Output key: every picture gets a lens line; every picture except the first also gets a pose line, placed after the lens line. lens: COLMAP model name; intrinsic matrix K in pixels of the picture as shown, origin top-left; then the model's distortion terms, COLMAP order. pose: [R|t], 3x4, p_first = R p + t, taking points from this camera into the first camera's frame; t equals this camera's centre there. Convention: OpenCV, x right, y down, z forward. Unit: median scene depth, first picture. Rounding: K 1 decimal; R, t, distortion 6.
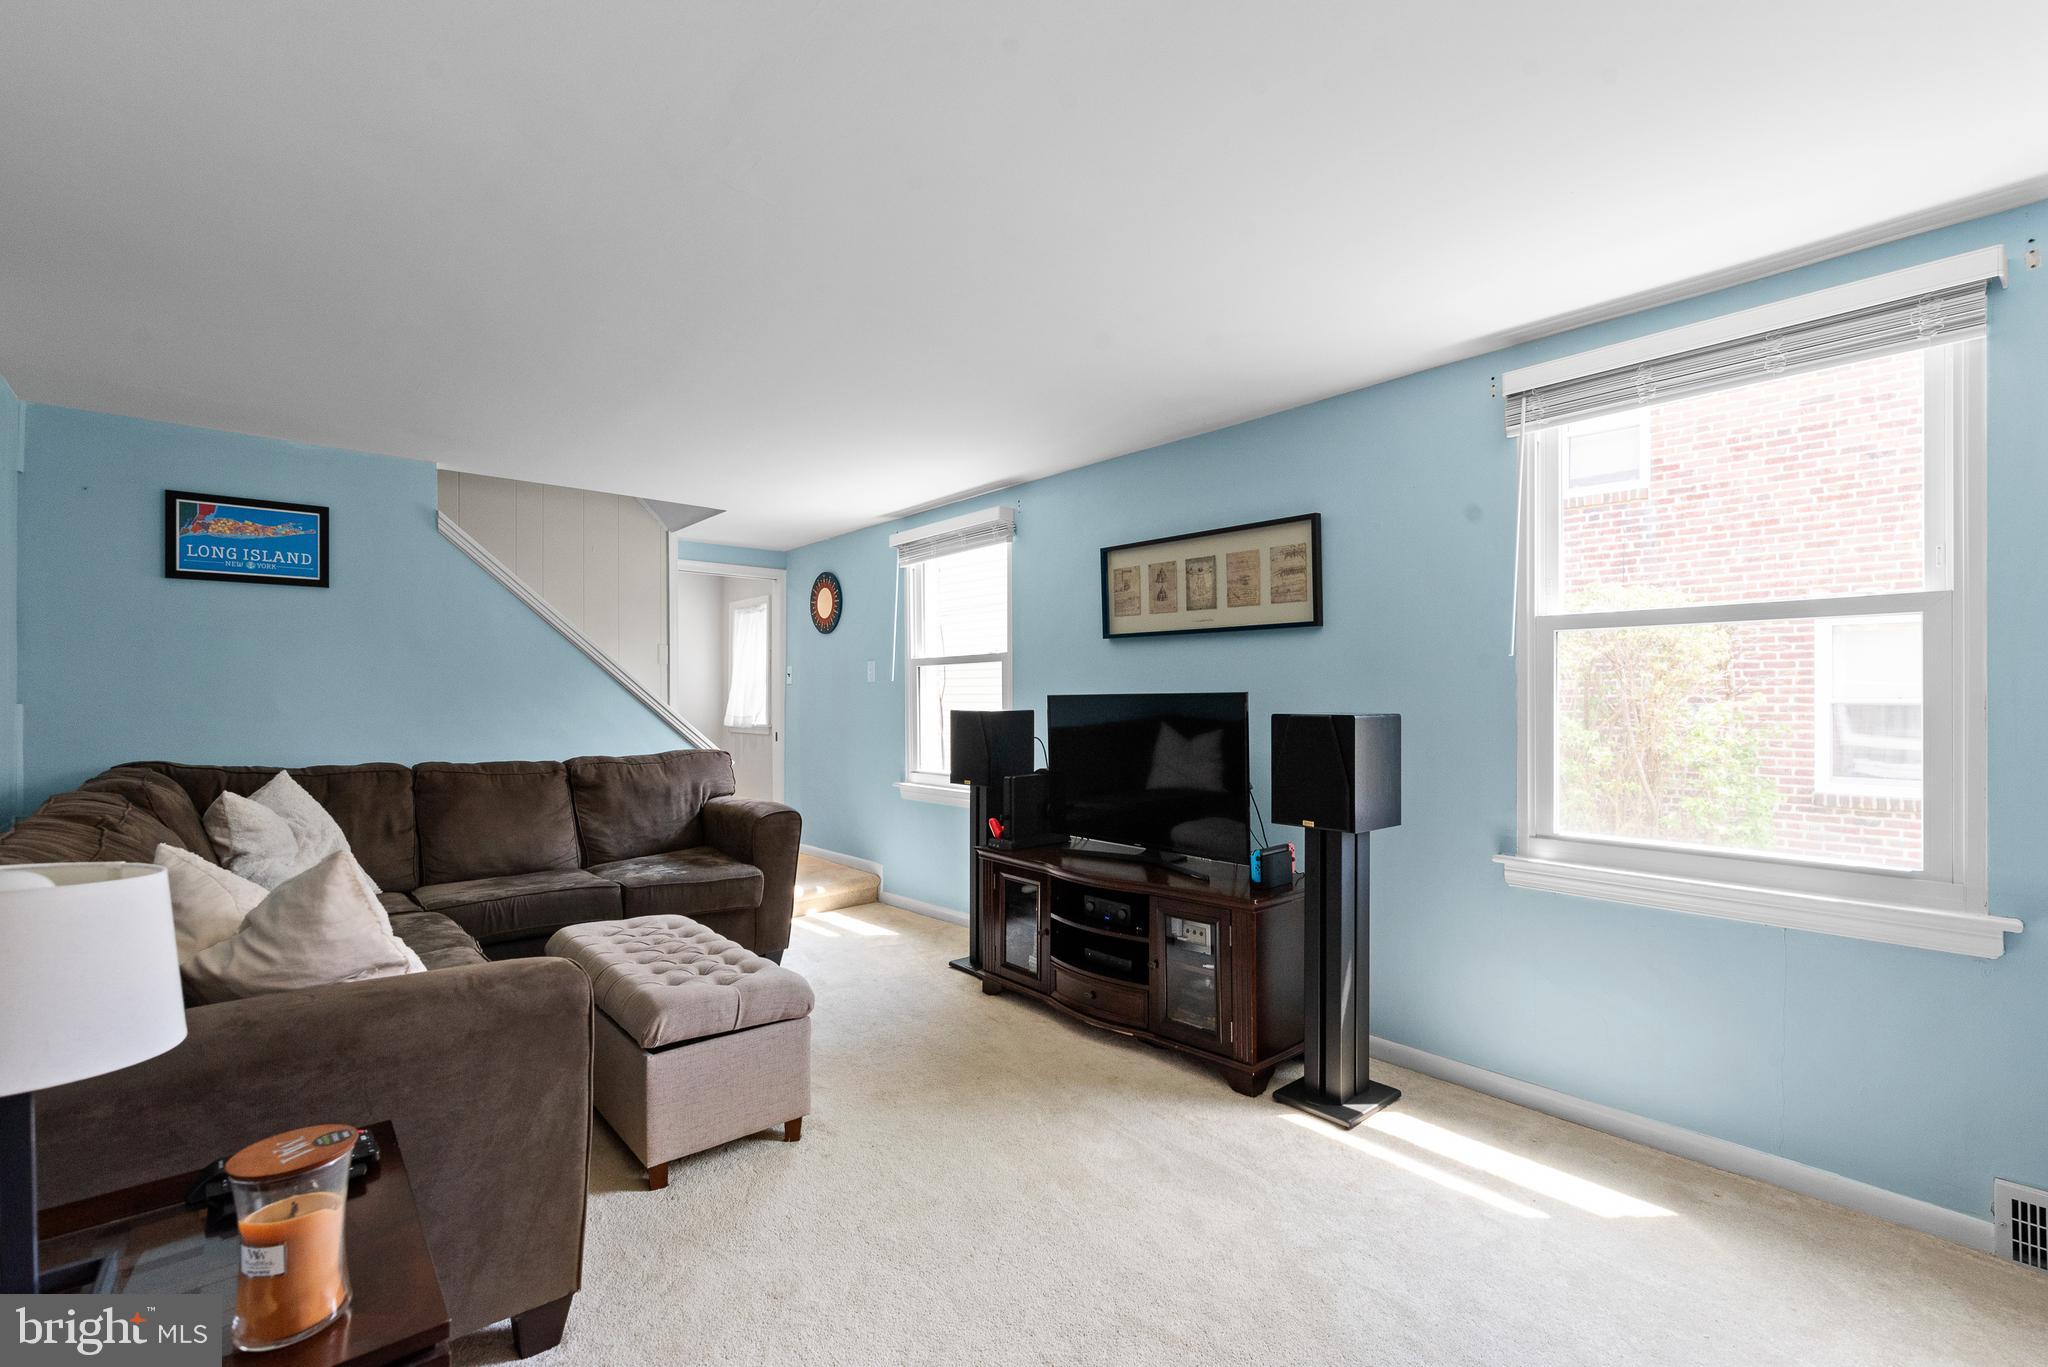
lens RADIAL K [[884.7, 0, 1022.1], [0, 884.7, 681.6], [0, 0, 1]] dist [0.001219, -0.000293]
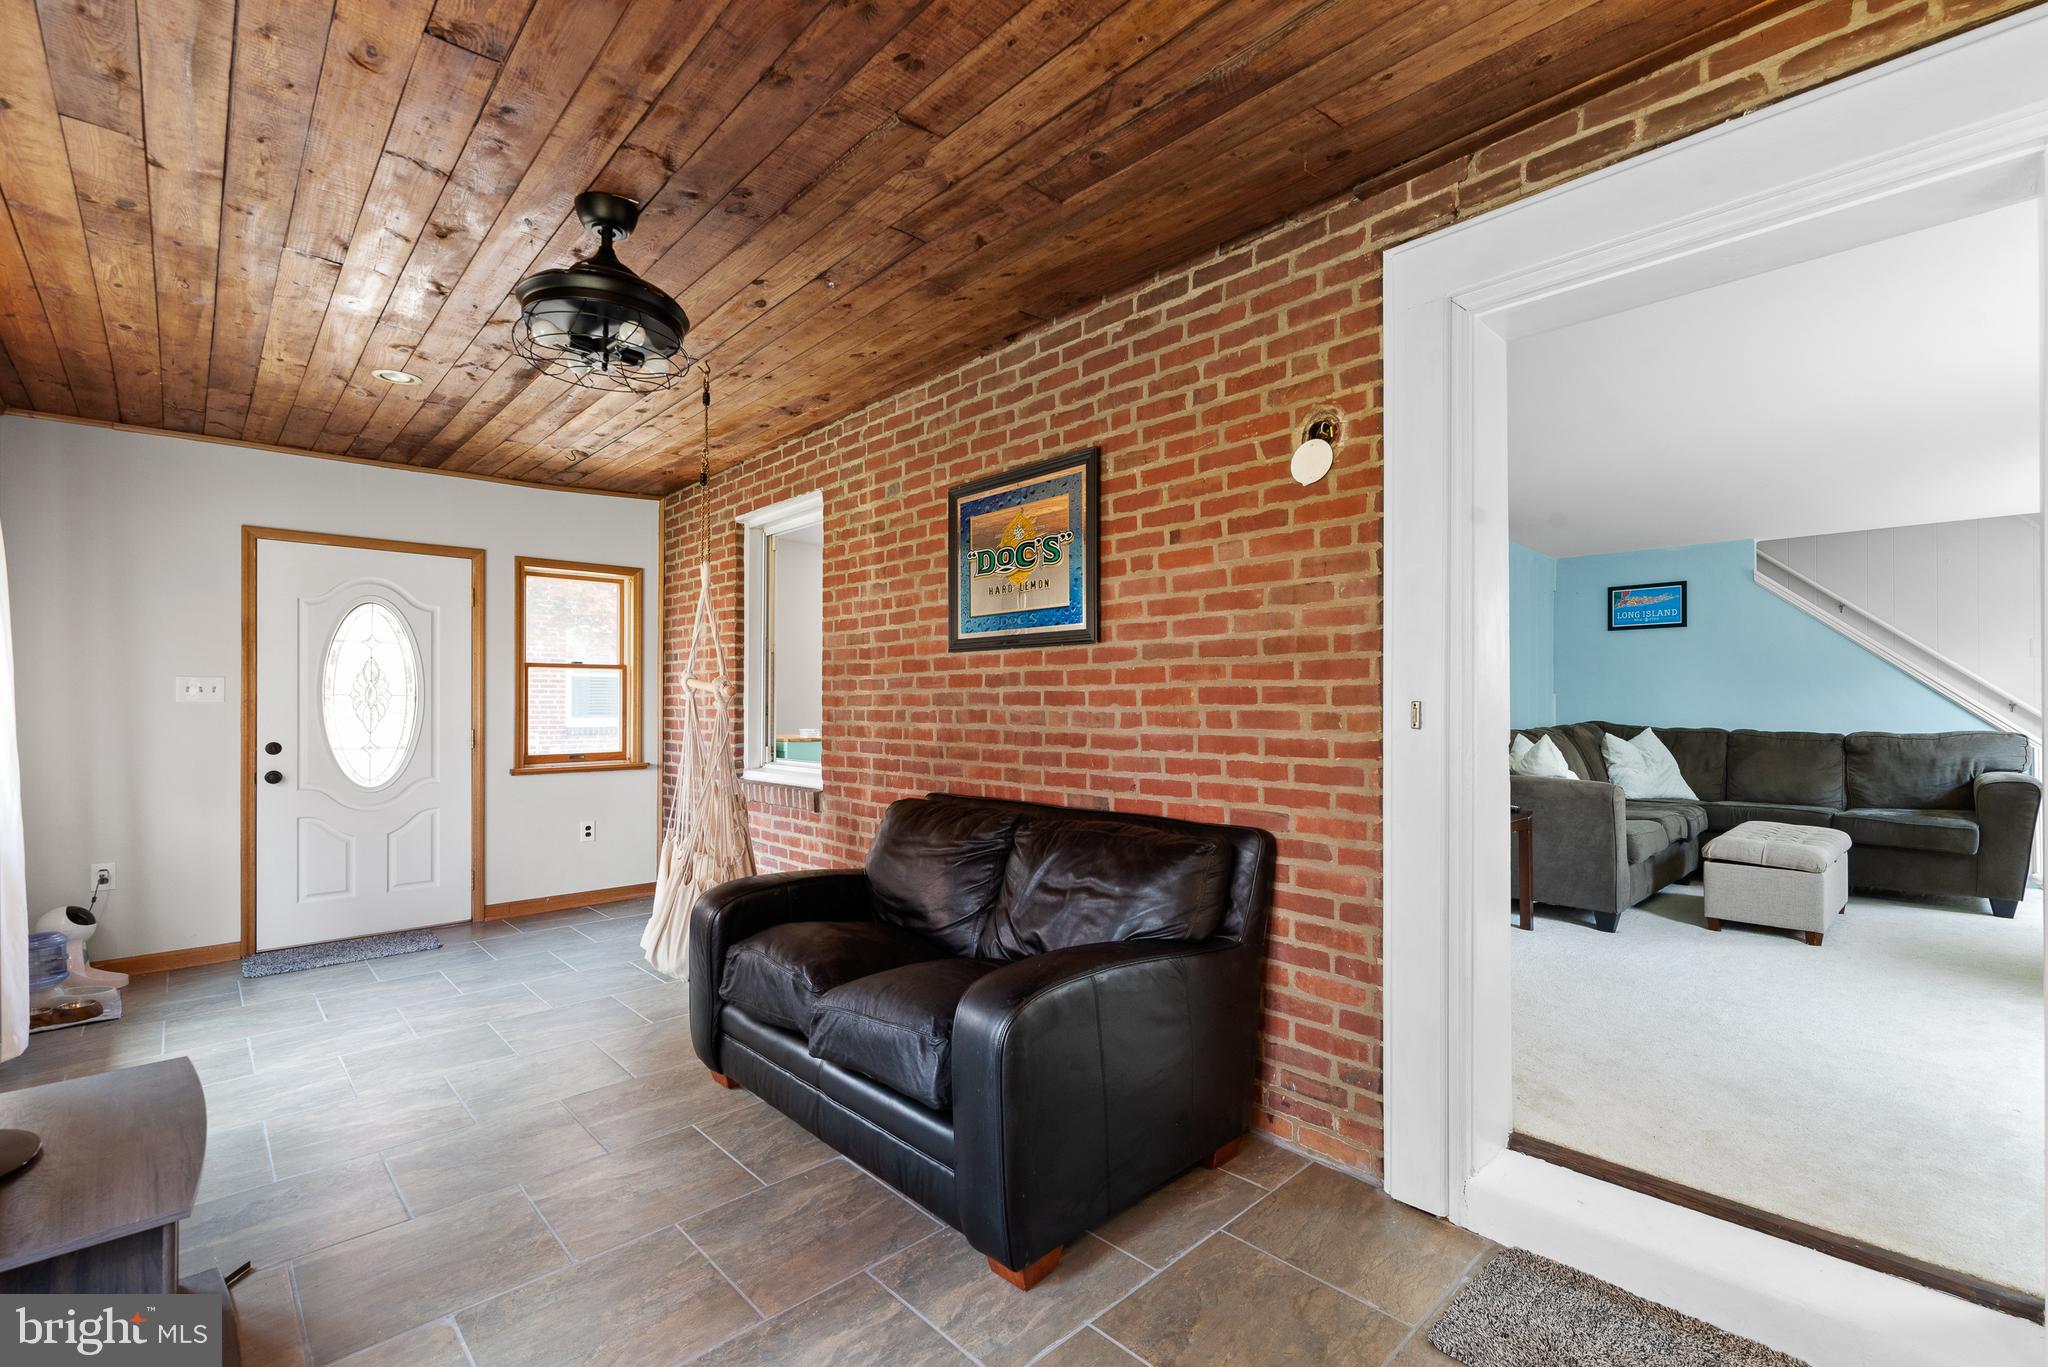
lens RADIAL K [[884.7, 0, 1022.1], [0, 884.7, 681.6], [0, 0, 1]] dist [0.001219, -0.000293]
pose [[0.042099, -0.020083, -0.998912, 0.894143], [0.026523, 0.999468, -0.018977, -0.000245], [0.998761, -0.025695, 0.042610, -0.380327]]
